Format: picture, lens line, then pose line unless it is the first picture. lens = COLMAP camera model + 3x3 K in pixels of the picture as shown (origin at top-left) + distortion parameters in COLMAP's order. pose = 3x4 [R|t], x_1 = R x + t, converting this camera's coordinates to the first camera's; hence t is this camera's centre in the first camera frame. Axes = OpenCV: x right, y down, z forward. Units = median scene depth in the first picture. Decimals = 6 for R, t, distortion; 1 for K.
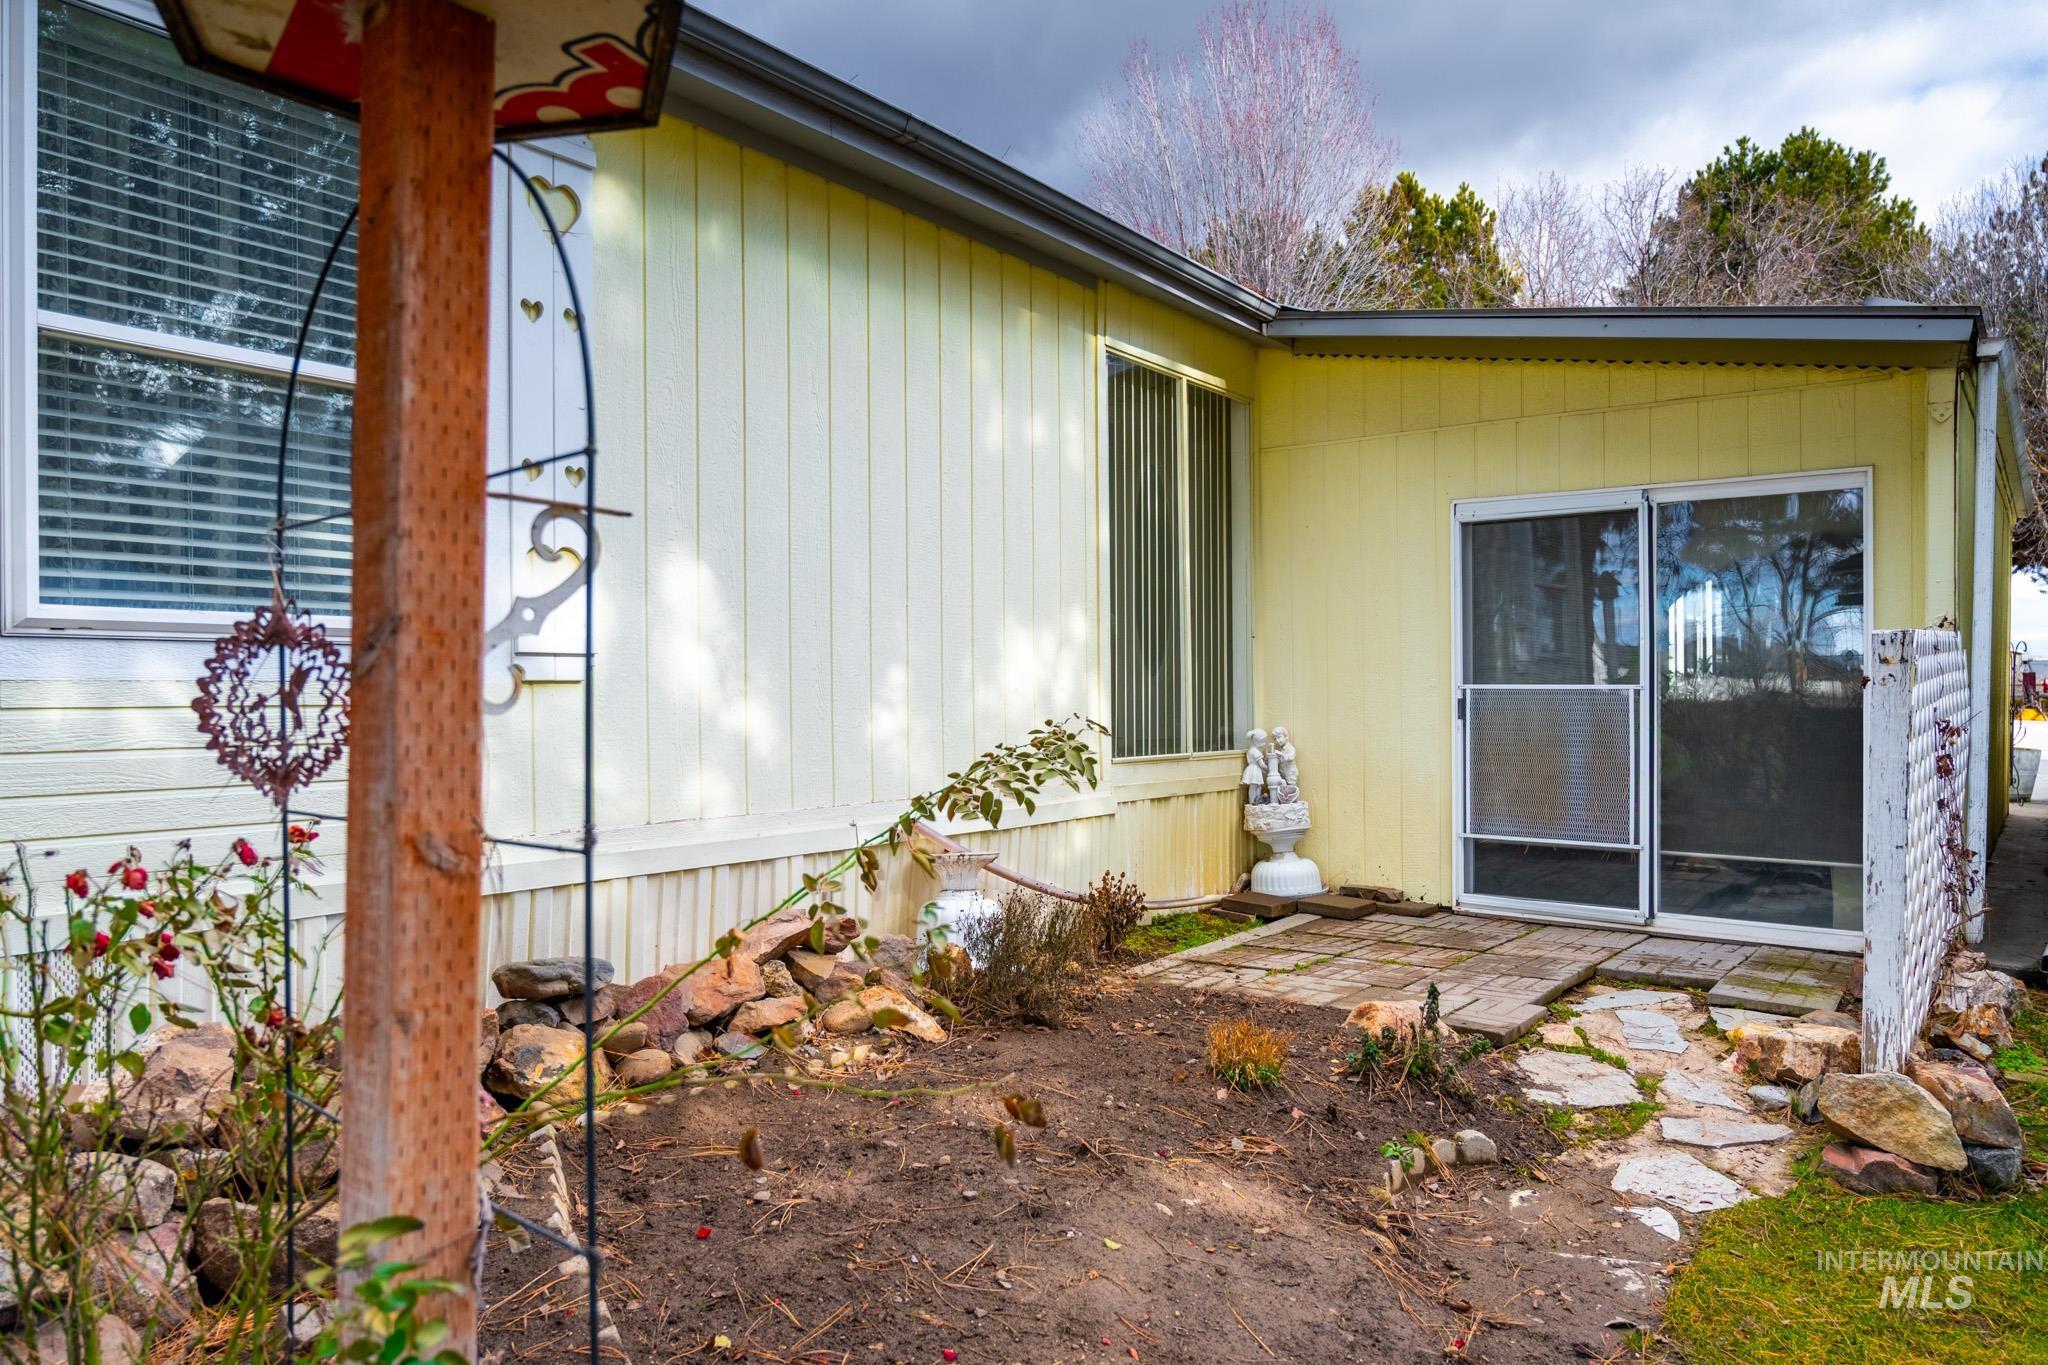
lens RADIAL K [[1357.4, 0, 1024.0], [0, 1357.4, 682.5], [0, 0, 1]] dist [-0.013115, -0.001305]
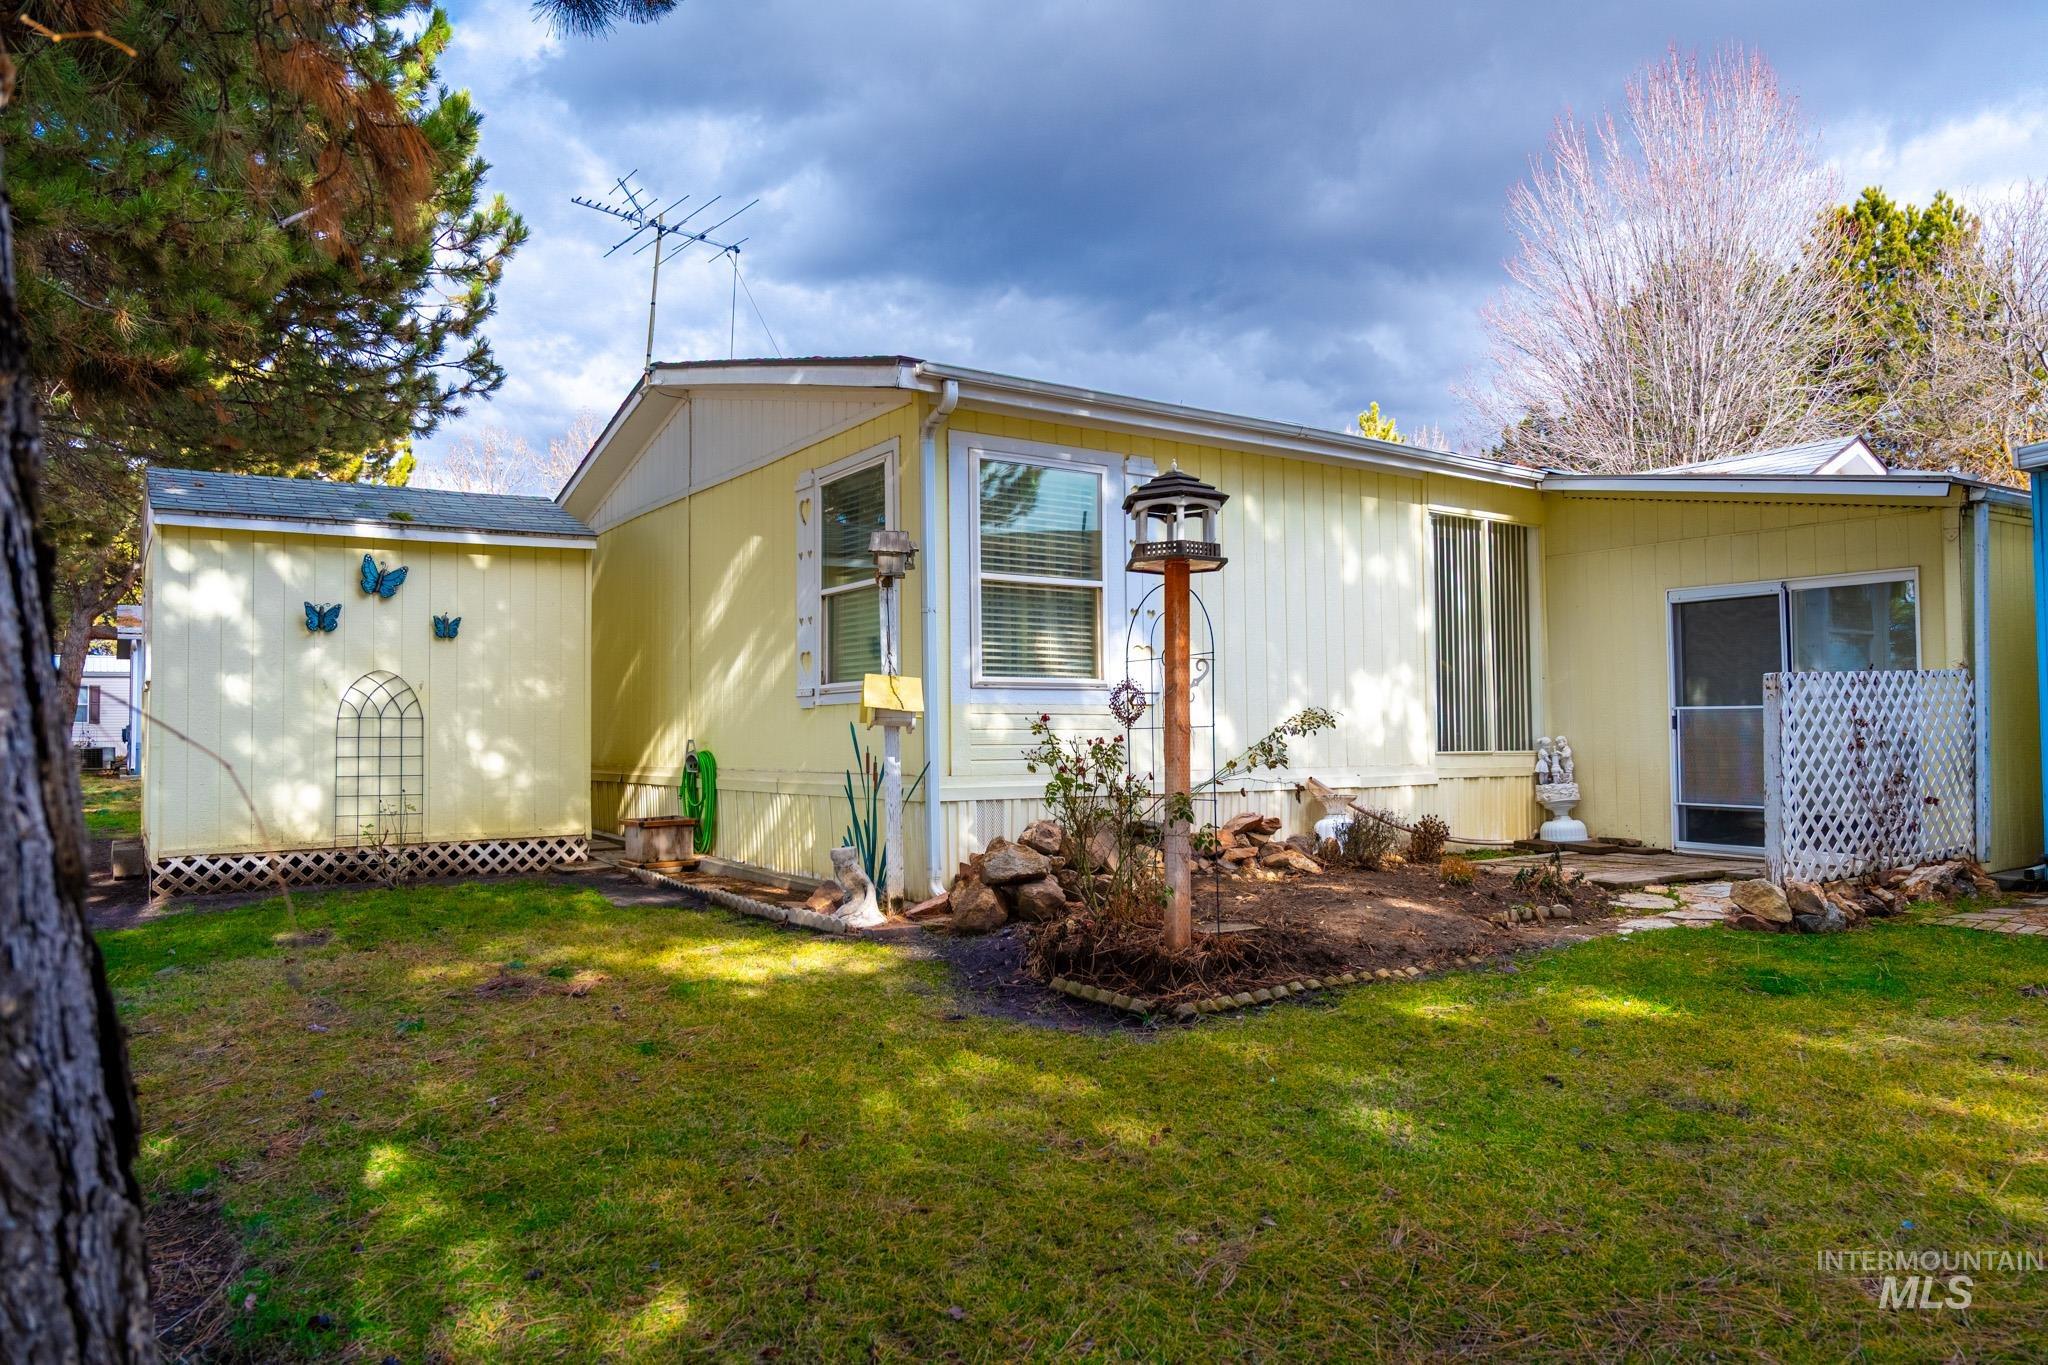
lens RADIAL K [[1357.4, 0, 1024.0], [0, 1357.4, 682.5], [0, 0, 1]] dist [-0.013115, -0.001305]
pose [[0.946779, -0.013433, -0.321604, 0.115286], [0.003844, 0.999529, -0.030431, 0.018207], [0.321862, 0.027575, 0.946385, -0.717312]]
